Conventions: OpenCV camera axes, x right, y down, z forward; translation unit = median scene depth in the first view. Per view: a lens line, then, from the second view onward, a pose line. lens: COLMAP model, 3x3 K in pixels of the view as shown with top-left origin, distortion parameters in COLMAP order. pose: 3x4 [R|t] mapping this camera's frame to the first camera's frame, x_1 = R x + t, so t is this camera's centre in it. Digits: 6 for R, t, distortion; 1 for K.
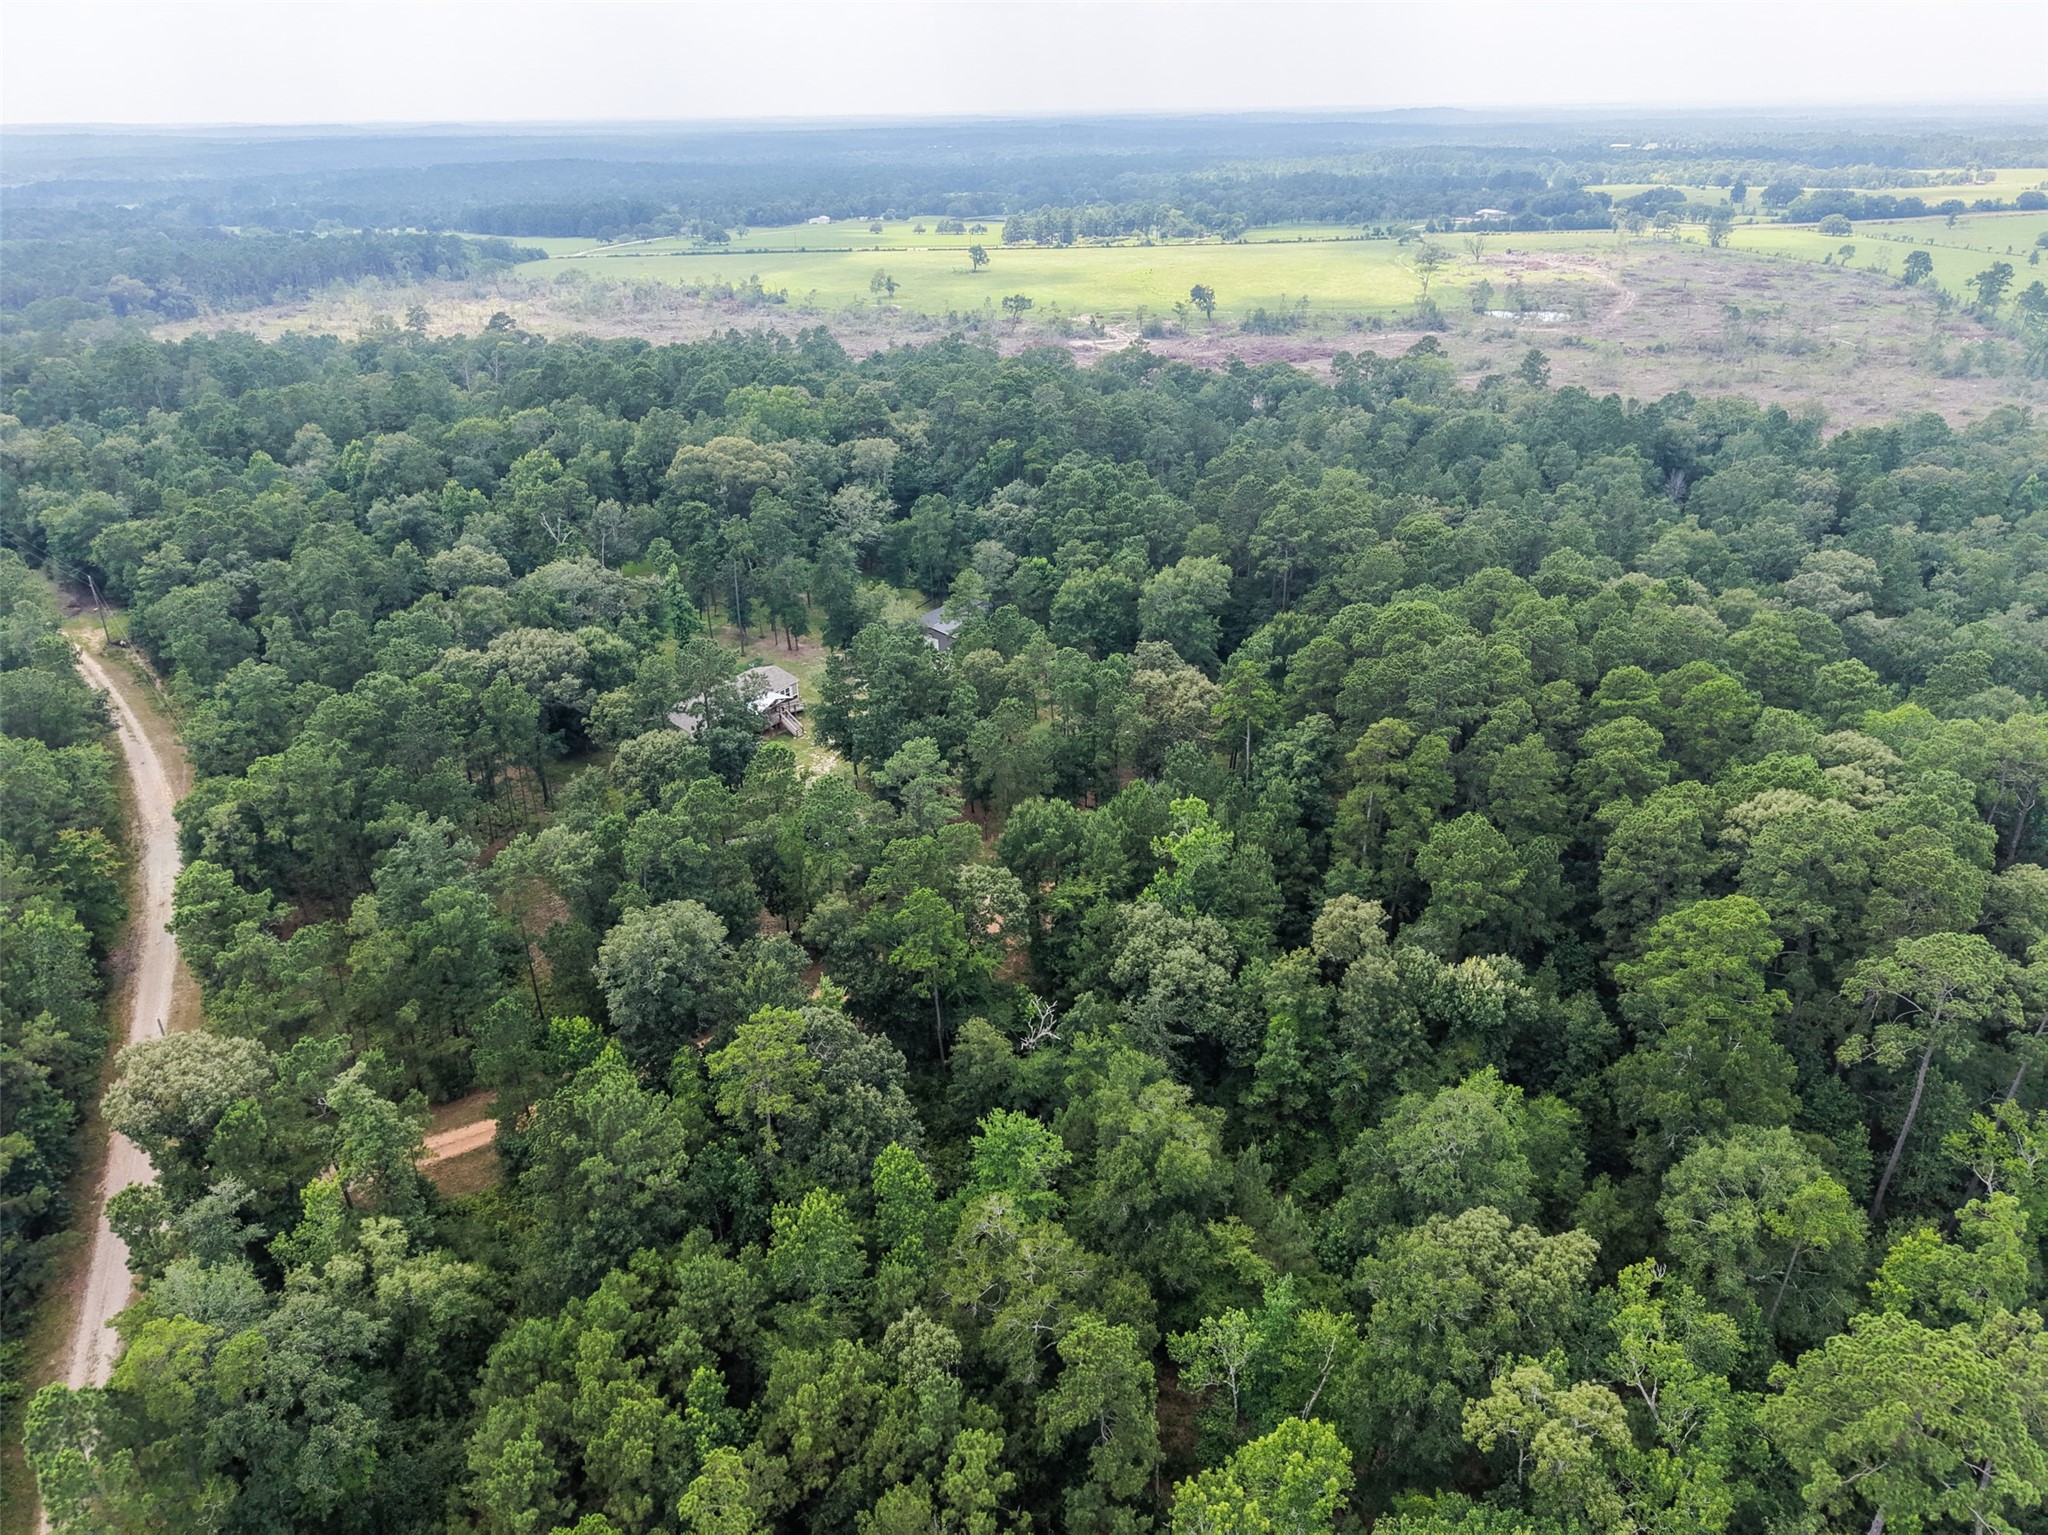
lens RADIAL K [[1357.1, 0, 1029.8], [0, 1357.1, 763.0], [0, 0, 1]] dist [0.025246, -0.022066]
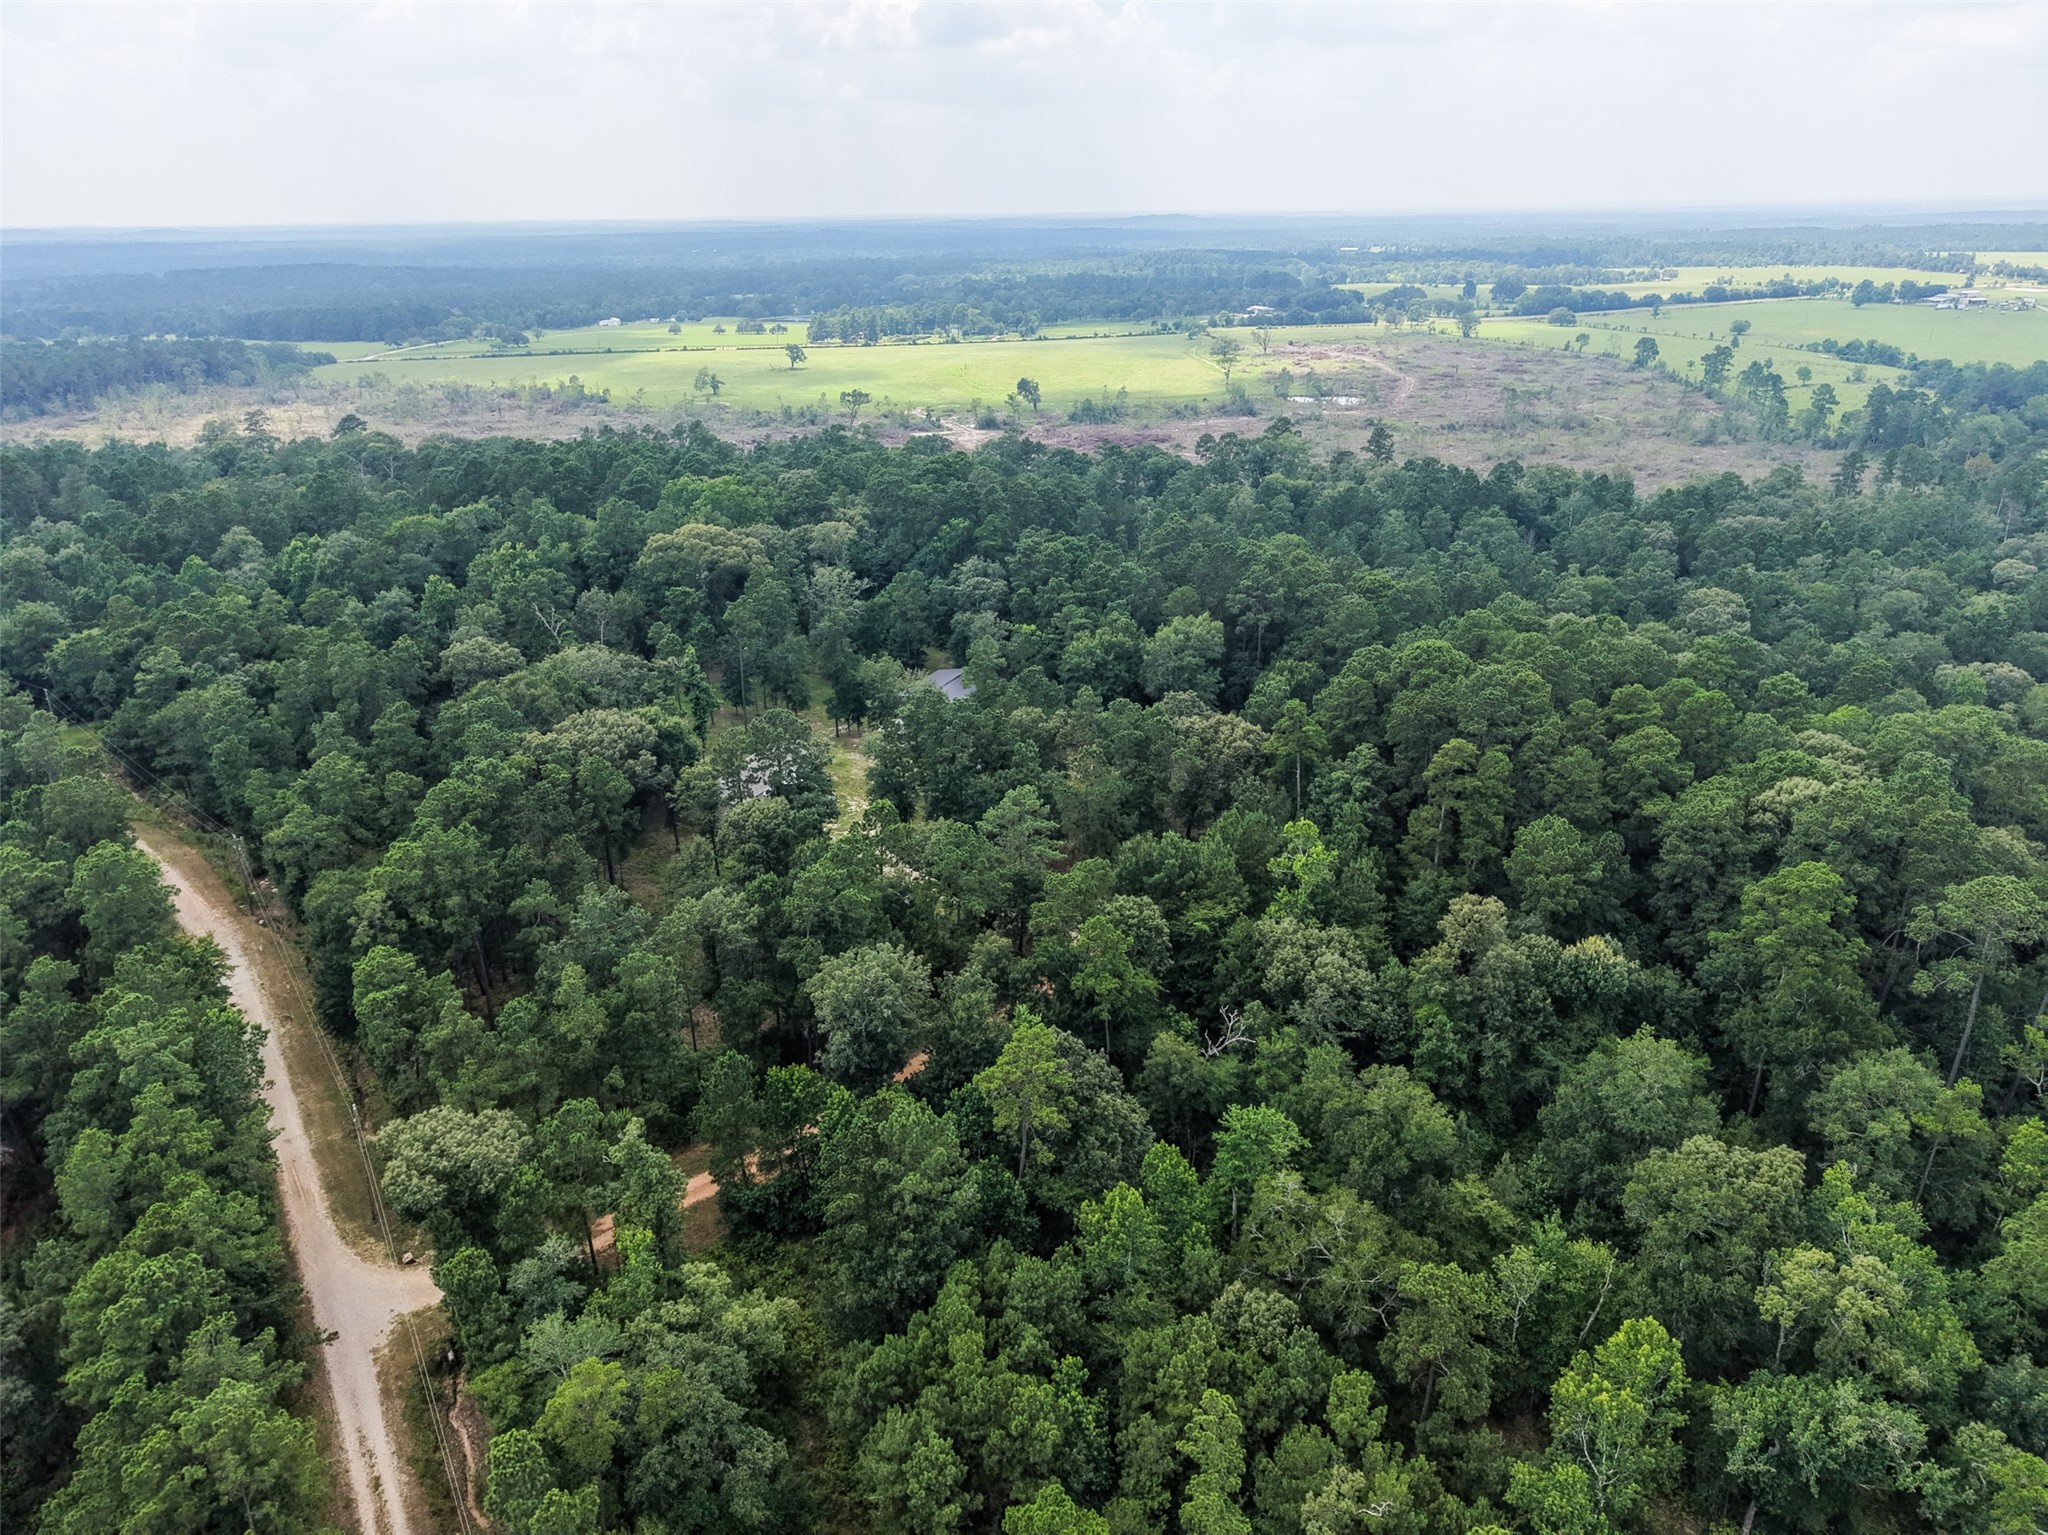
lens RADIAL K [[1357.1, 0, 1029.8], [0, 1357.1, 763.0], [0, 0, 1]] dist [0.025246, -0.022066]
pose [[0.986025, -0.061291, 0.154911, -0.159747], [0.071211, 0.995696, -0.059317, 0.017554], [-0.150608, 0.069520, 0.986146, -0.028894]]
